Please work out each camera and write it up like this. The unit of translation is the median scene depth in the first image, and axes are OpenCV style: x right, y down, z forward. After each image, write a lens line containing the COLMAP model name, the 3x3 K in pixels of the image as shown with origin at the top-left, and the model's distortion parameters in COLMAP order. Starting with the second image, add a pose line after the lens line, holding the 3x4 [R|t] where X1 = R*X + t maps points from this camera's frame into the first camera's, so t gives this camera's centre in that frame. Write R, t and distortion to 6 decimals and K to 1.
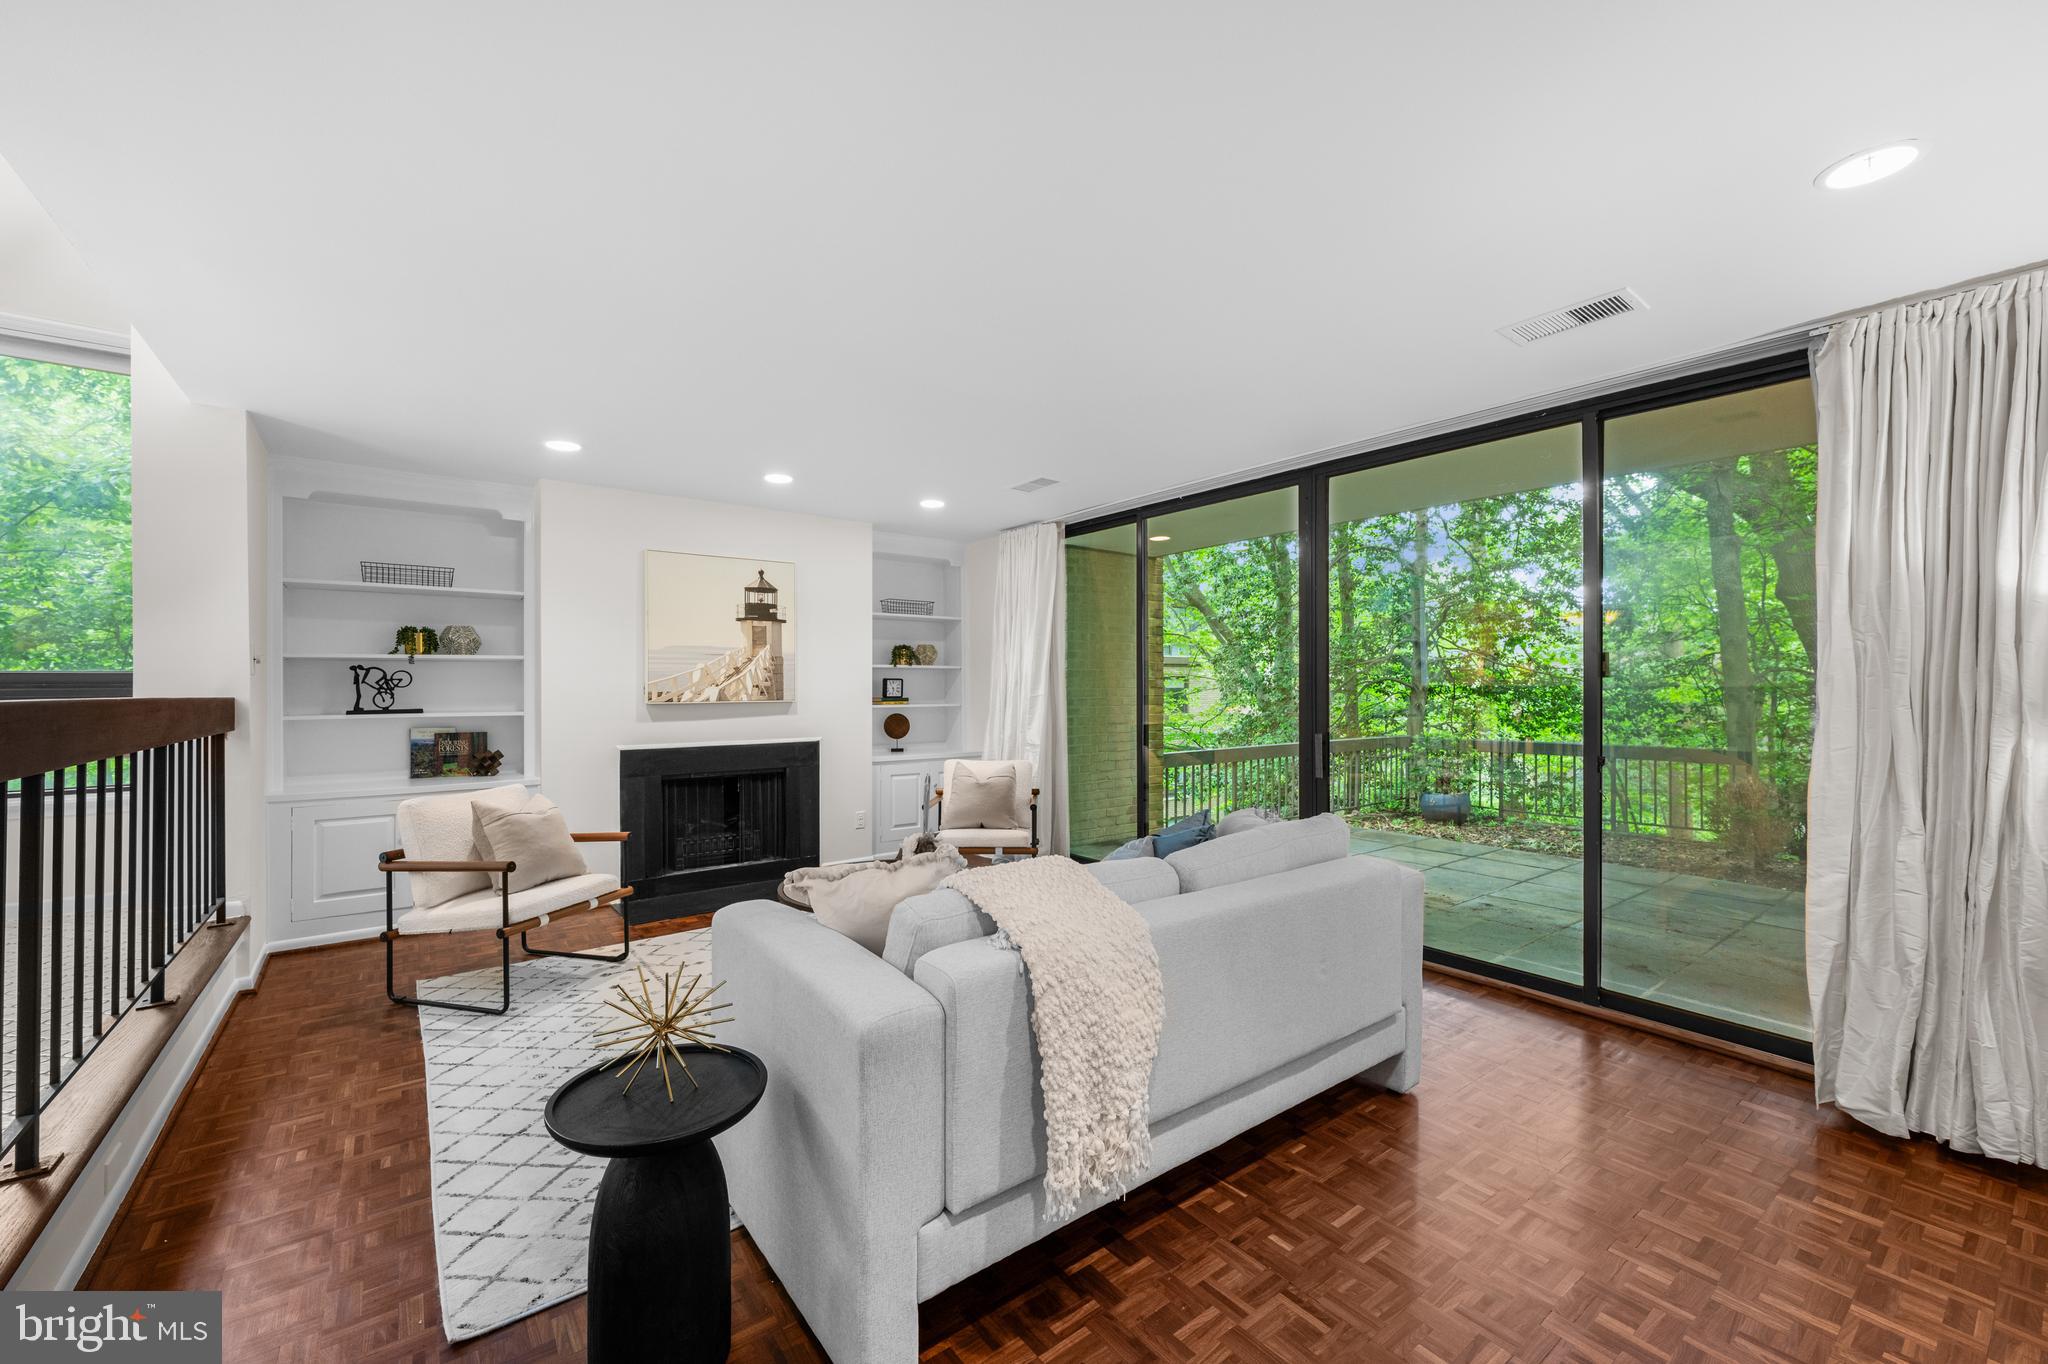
lens RADIAL K [[810.1, 0, 1021.5], [0, 810.1, 687.1], [0, 0, 1]] dist [0.002145, -0.000264]
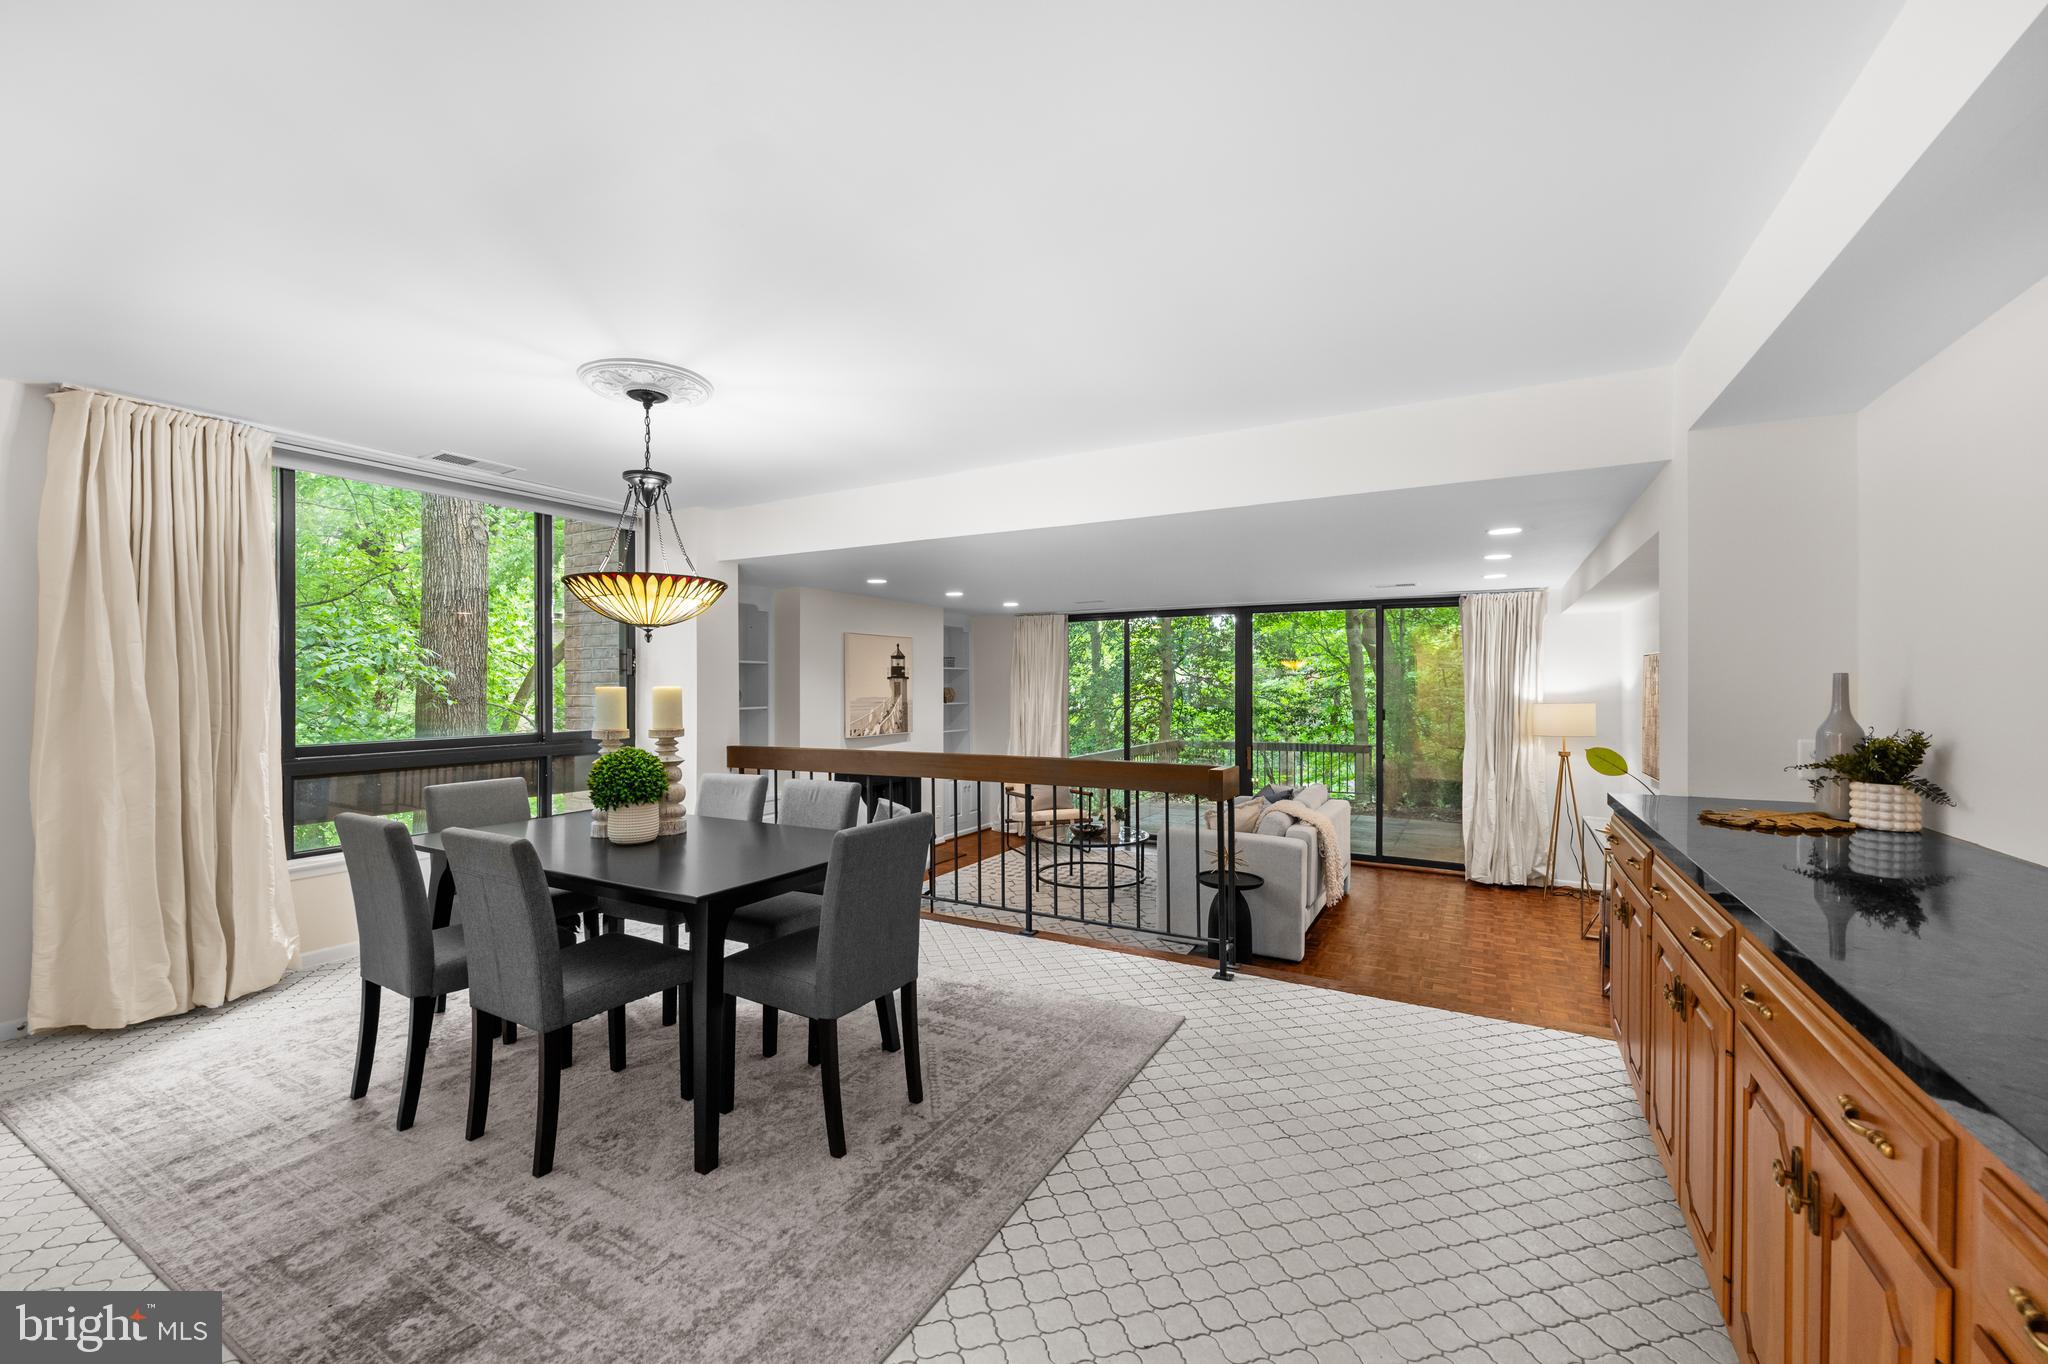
lens RADIAL K [[810.1, 0, 1021.2], [0, 810.1, 691.4], [0, 0, 1]] dist [0.002145, -0.000264]
pose [[0.918688, -0.002238, 0.394977, -0.708439], [0.001380, 0.999996, 0.002457, -0.062558], [-0.394981, -0.001712, 0.918688, -0.440596]]
